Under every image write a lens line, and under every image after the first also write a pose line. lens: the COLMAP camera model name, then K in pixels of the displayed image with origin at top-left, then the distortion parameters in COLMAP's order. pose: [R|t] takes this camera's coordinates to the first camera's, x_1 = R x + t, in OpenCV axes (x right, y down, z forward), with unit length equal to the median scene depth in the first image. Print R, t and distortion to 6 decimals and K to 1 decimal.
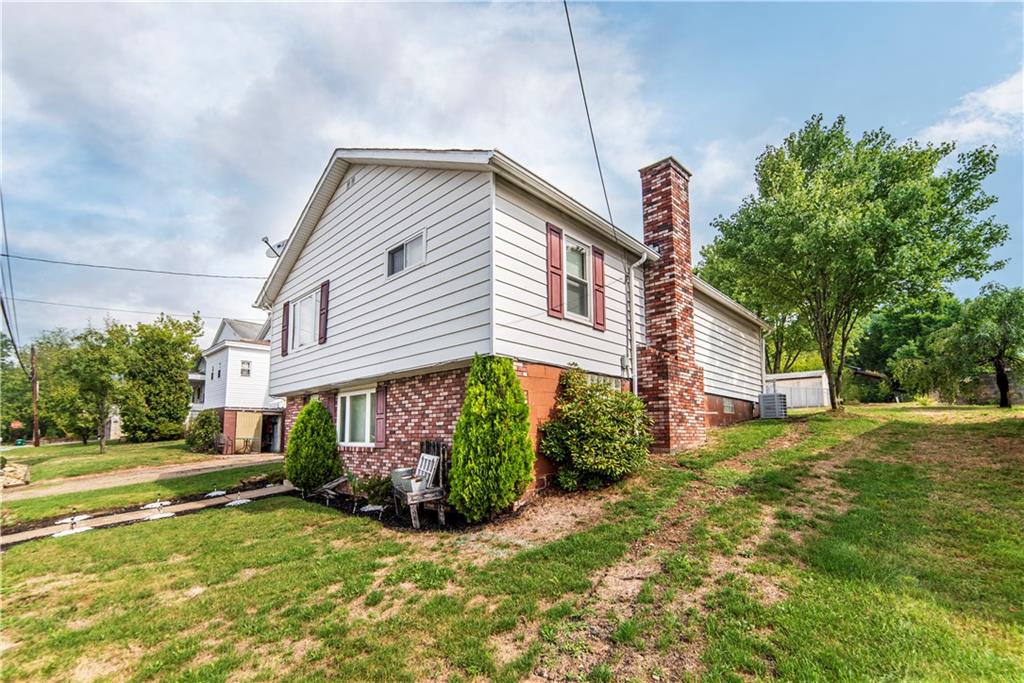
lens RADIAL K [[441.3, 0, 514.9], [0, 441.3, 404.2], [0, 0, 1]] dist [-0.001920, -0.000033]
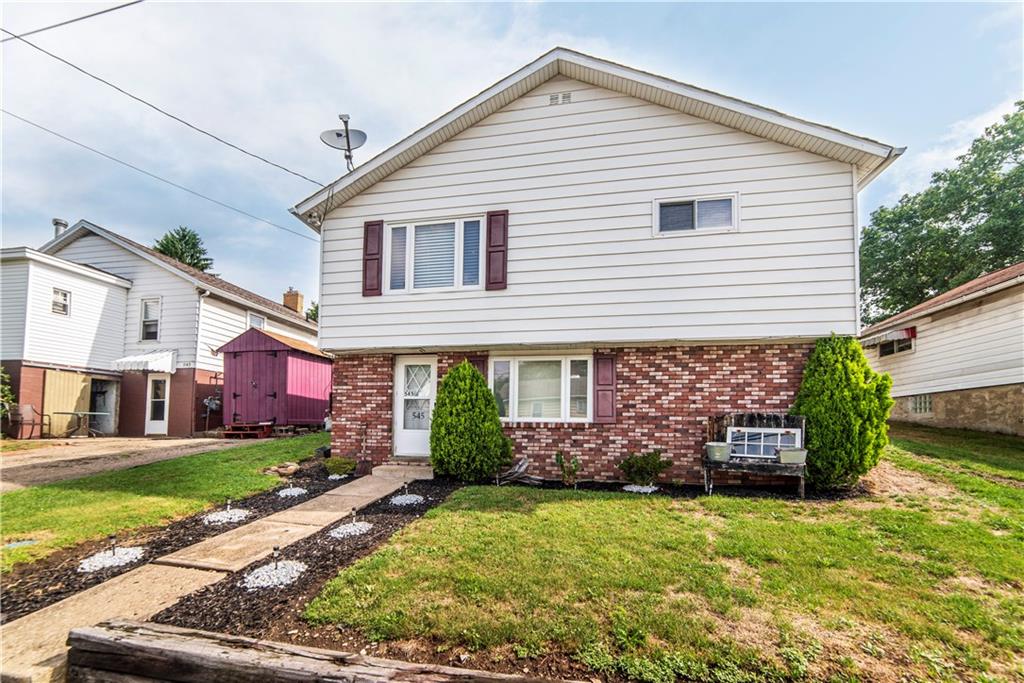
lens RADIAL K [[409.9, 0, 492.5], [0, 409.9, 421.4], [0, 0, 1]] dist [-0.005690, 0.000586]
pose [[0.844488, 0.026562, 0.534915, -0.988282], [-0.054839, 0.997808, 0.037028, 0.081499], [-0.532759, -0.060605, 0.844094, 0.449926]]
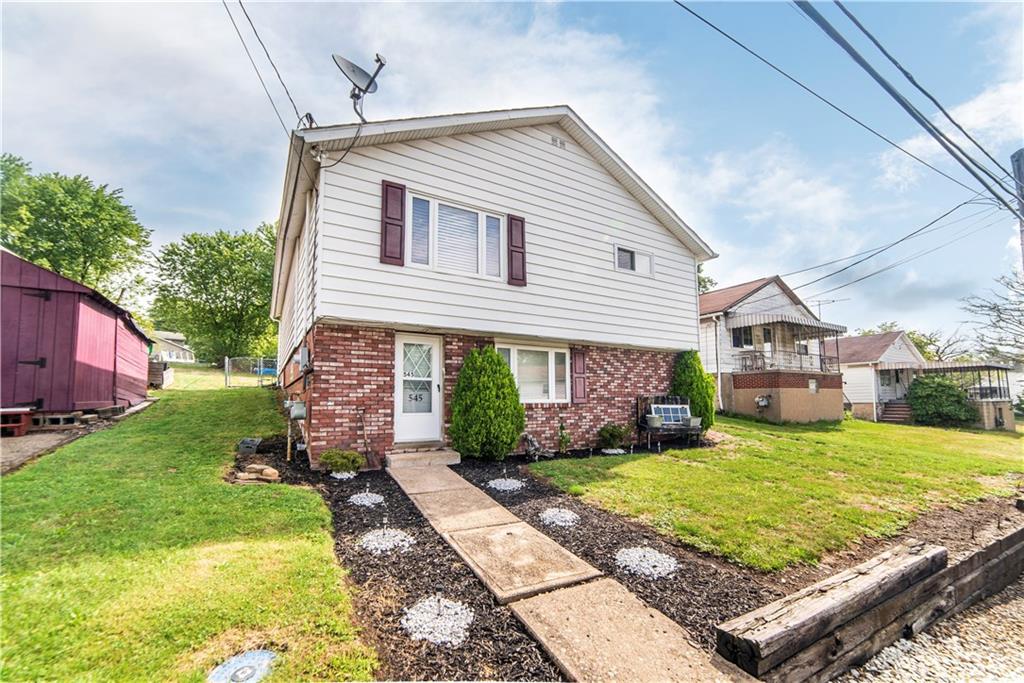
lens RADIAL K [[383.1, 0, 517.5], [0, 383.1, 378.7], [0, 0, 1]] dist [-0.000611, -0.000069]
pose [[0.302784, 0.062565, 0.951003, -1.369227], [-0.061404, 0.997050, -0.046045, 0.096784], [-0.951079, -0.044454, 0.305733, 0.901788]]
